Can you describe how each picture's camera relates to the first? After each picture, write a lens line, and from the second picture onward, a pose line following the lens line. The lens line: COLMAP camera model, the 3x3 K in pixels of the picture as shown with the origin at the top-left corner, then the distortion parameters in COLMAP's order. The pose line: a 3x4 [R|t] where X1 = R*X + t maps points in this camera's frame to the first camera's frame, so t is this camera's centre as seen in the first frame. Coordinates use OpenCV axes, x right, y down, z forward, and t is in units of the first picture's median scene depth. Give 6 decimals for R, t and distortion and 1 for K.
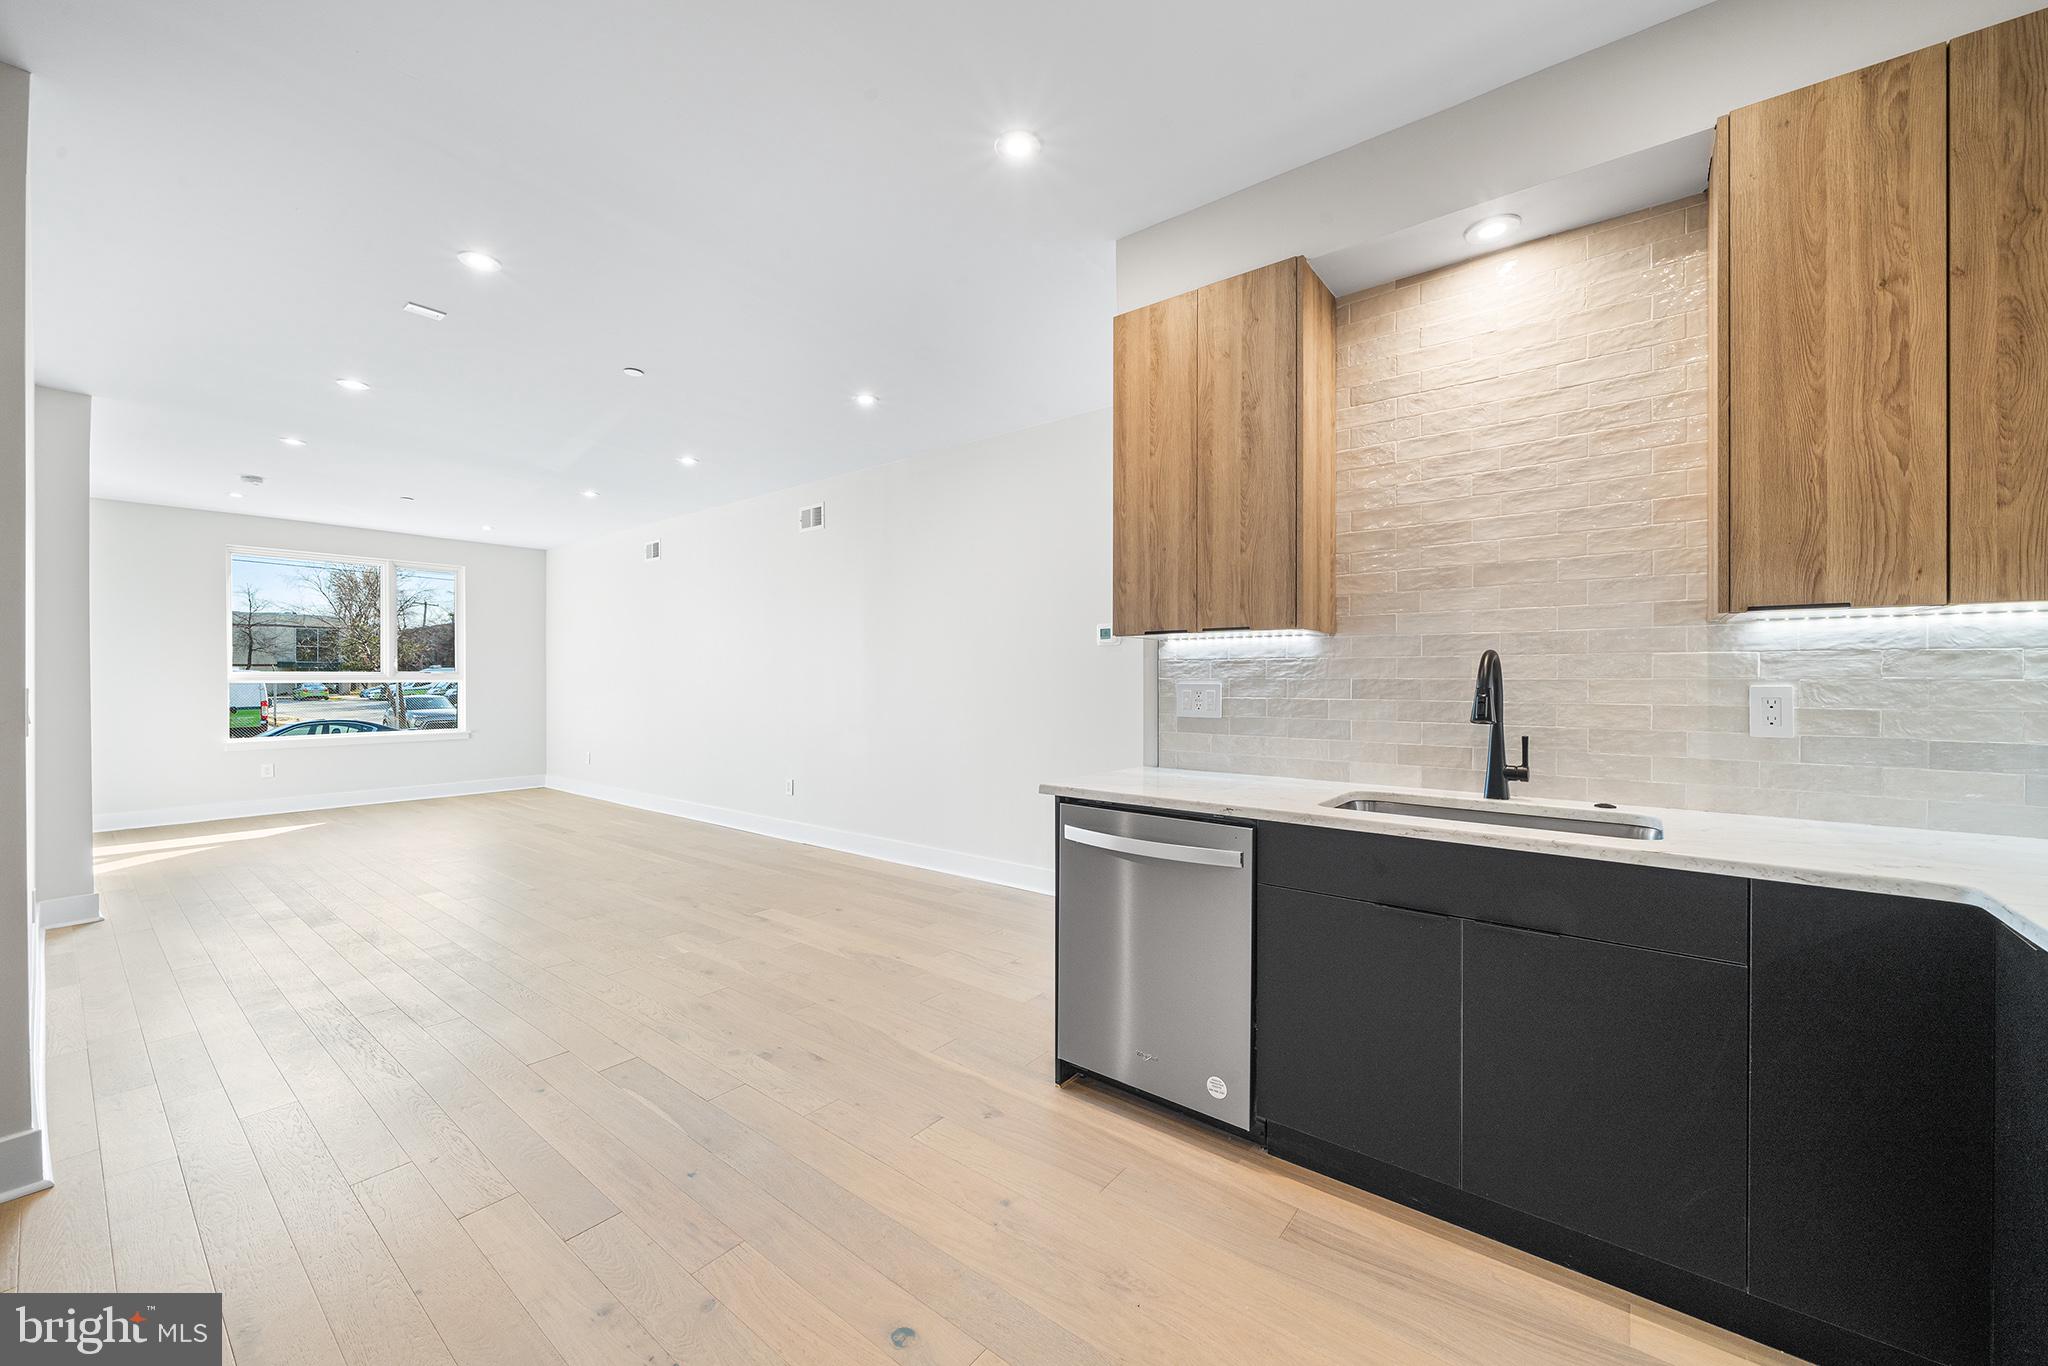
lens RADIAL K [[785.2, 0, 1016.5], [0, 785.2, 673.7], [0, 0, 1]] dist [-0.002105, 0.000250]
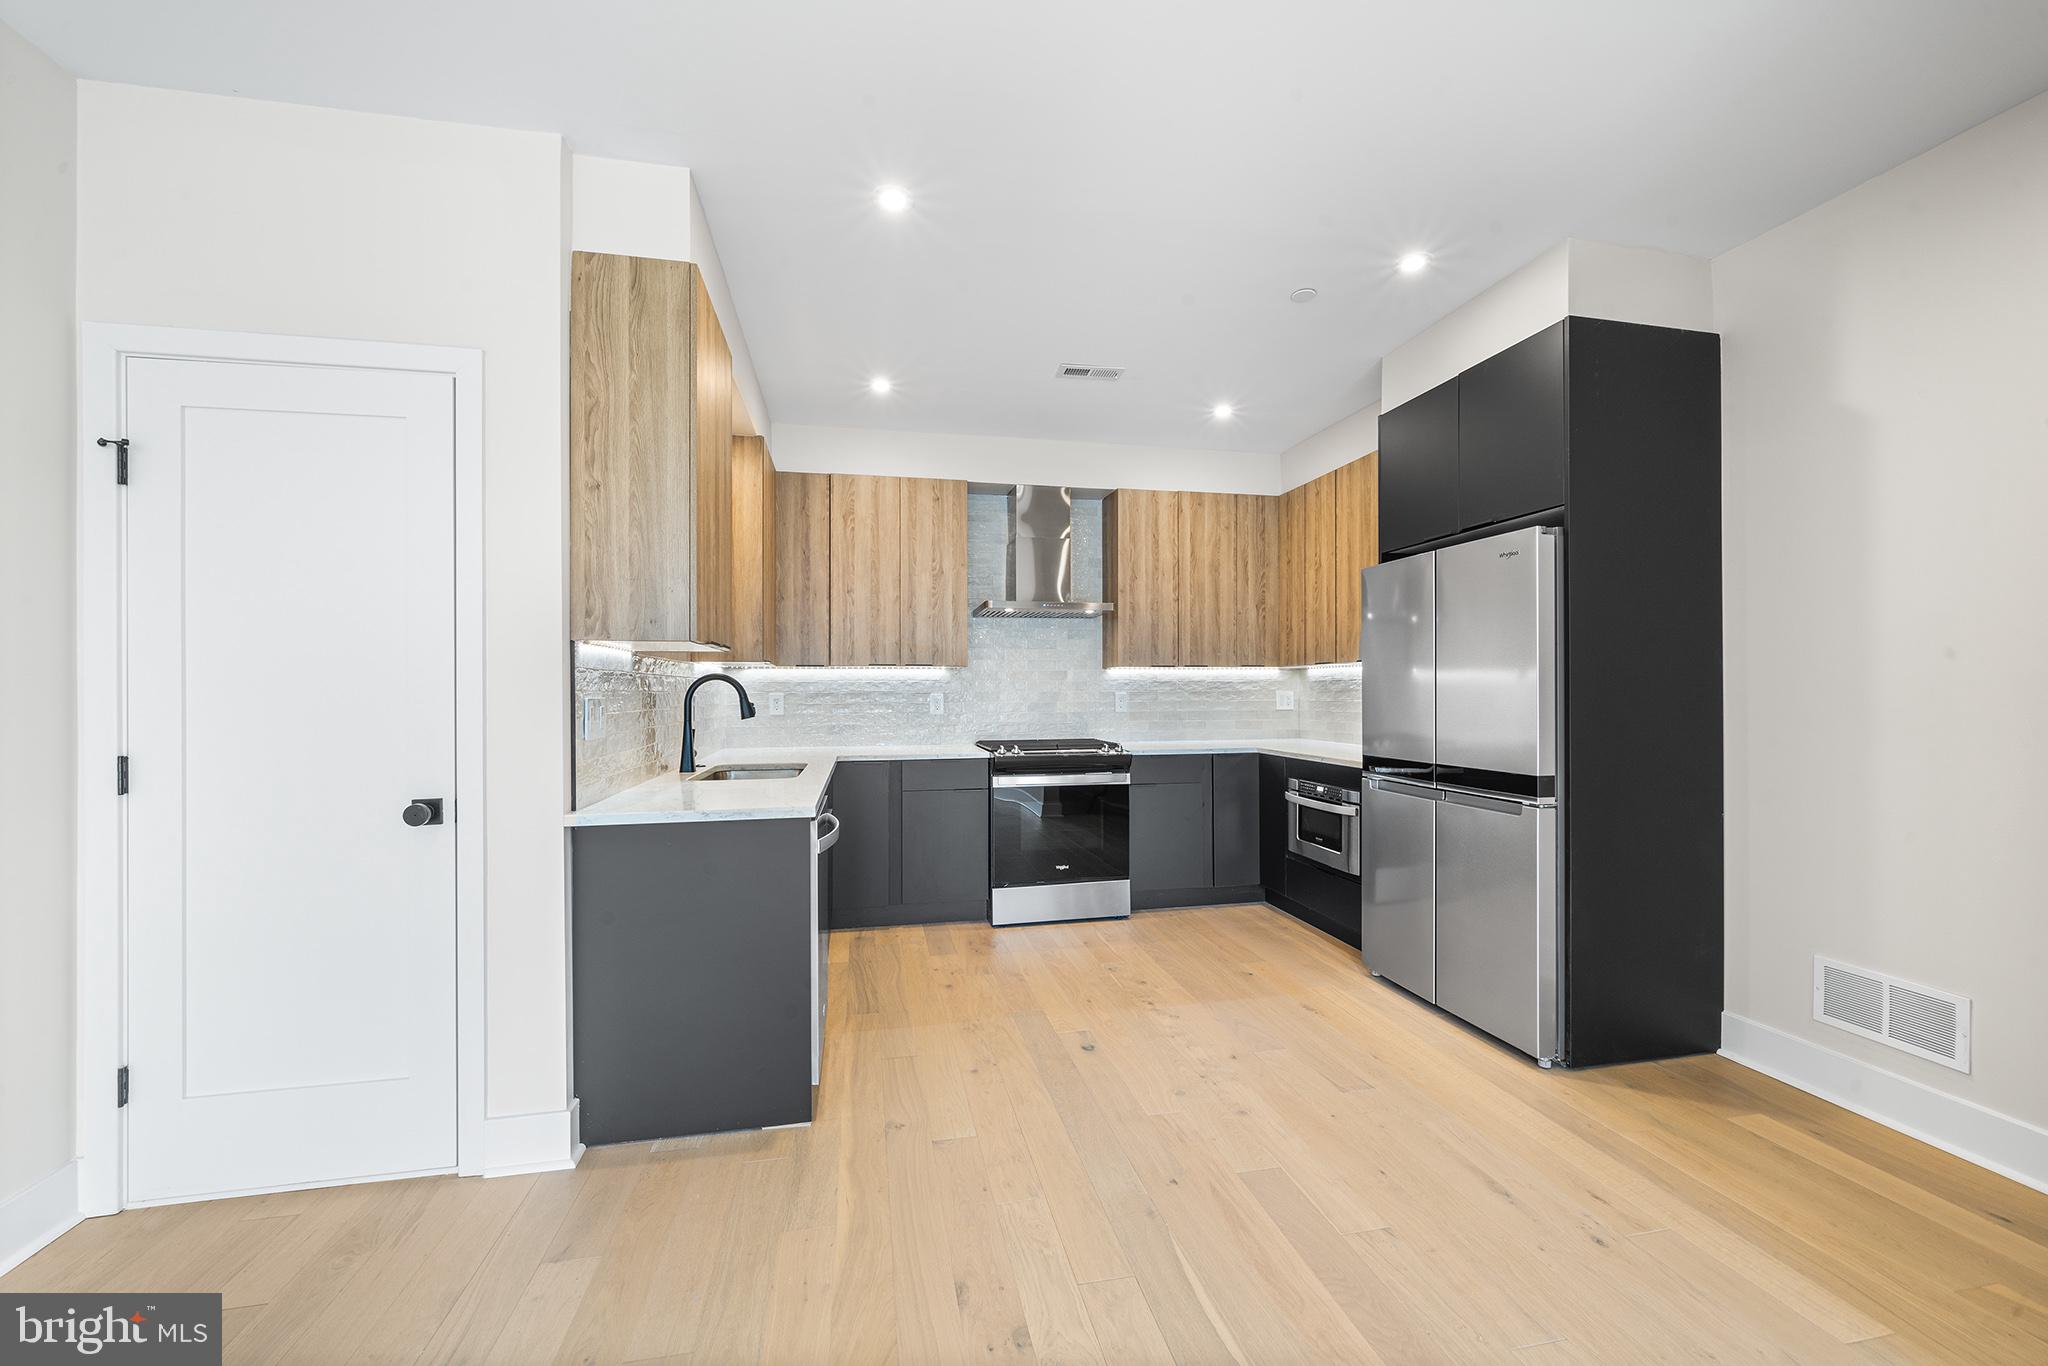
lens RADIAL K [[785.2, 0, 1024.2], [0, 785.2, 693.8], [0, 0, 1]] dist [-0.002105, 0.000250]
pose [[-0.771471, -0.000589, 0.636264, -0.702262], [-0.001256, 0.999999, -0.000597, 0.009290], [-0.636263, -0.001260, -0.771471, 1.472410]]
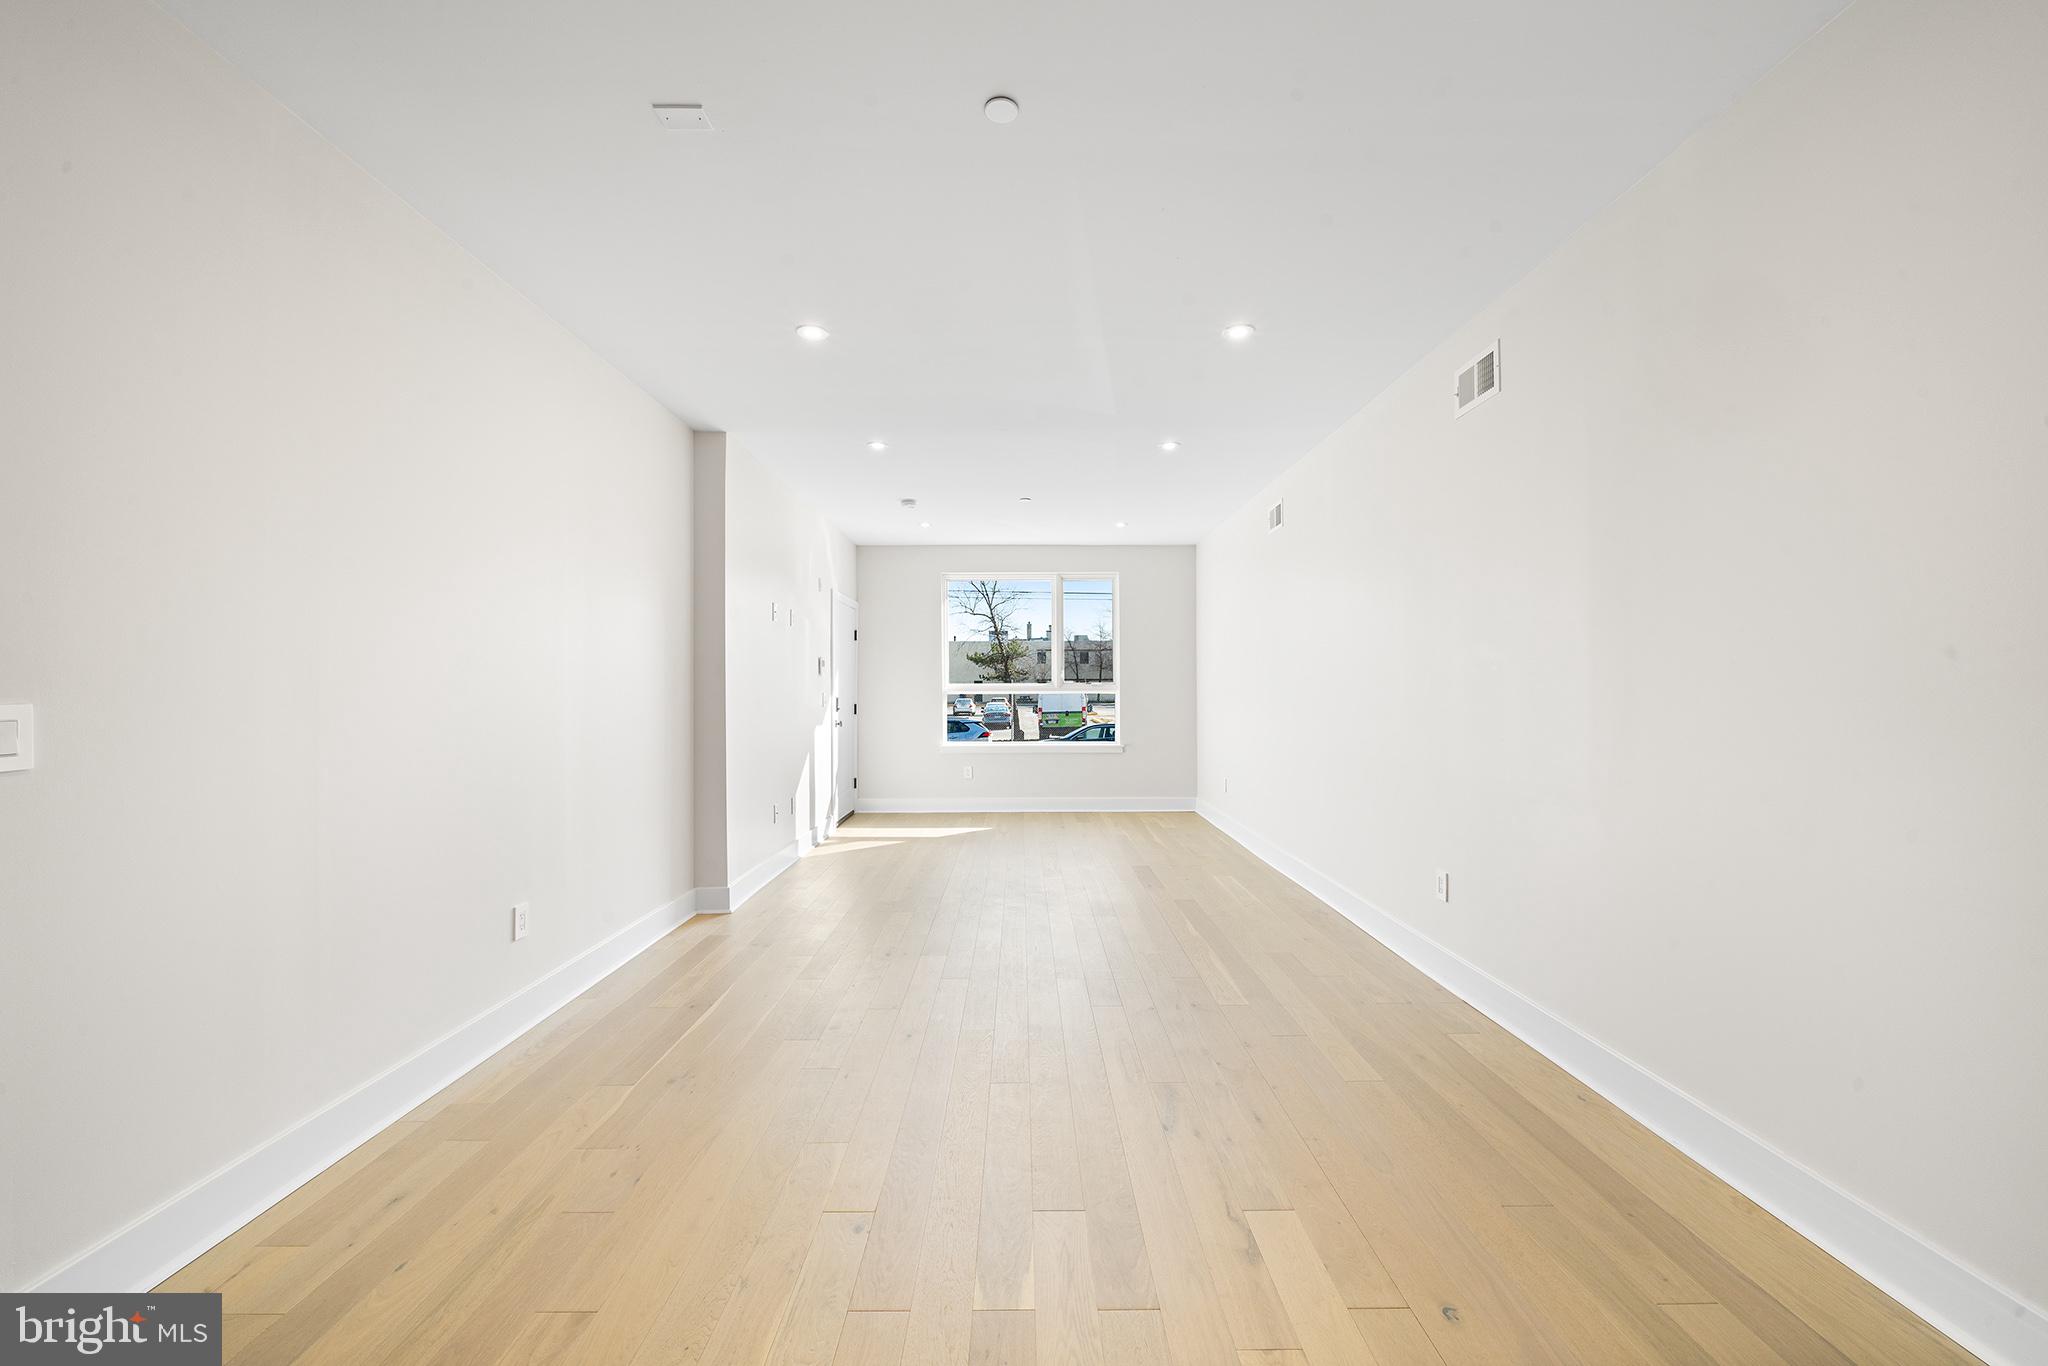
lens RADIAL K [[785.2, 0, 1023.3], [0, 785.2, 684.7], [0, 0, 1]] dist [-0.002105, 0.000250]
pose [[0.628464, -0.006747, -0.777809, -0.104877], [0.007707, 0.999967, -0.002447, 0.006265], [0.777800, -0.004456, 0.628496, 1.012051]]
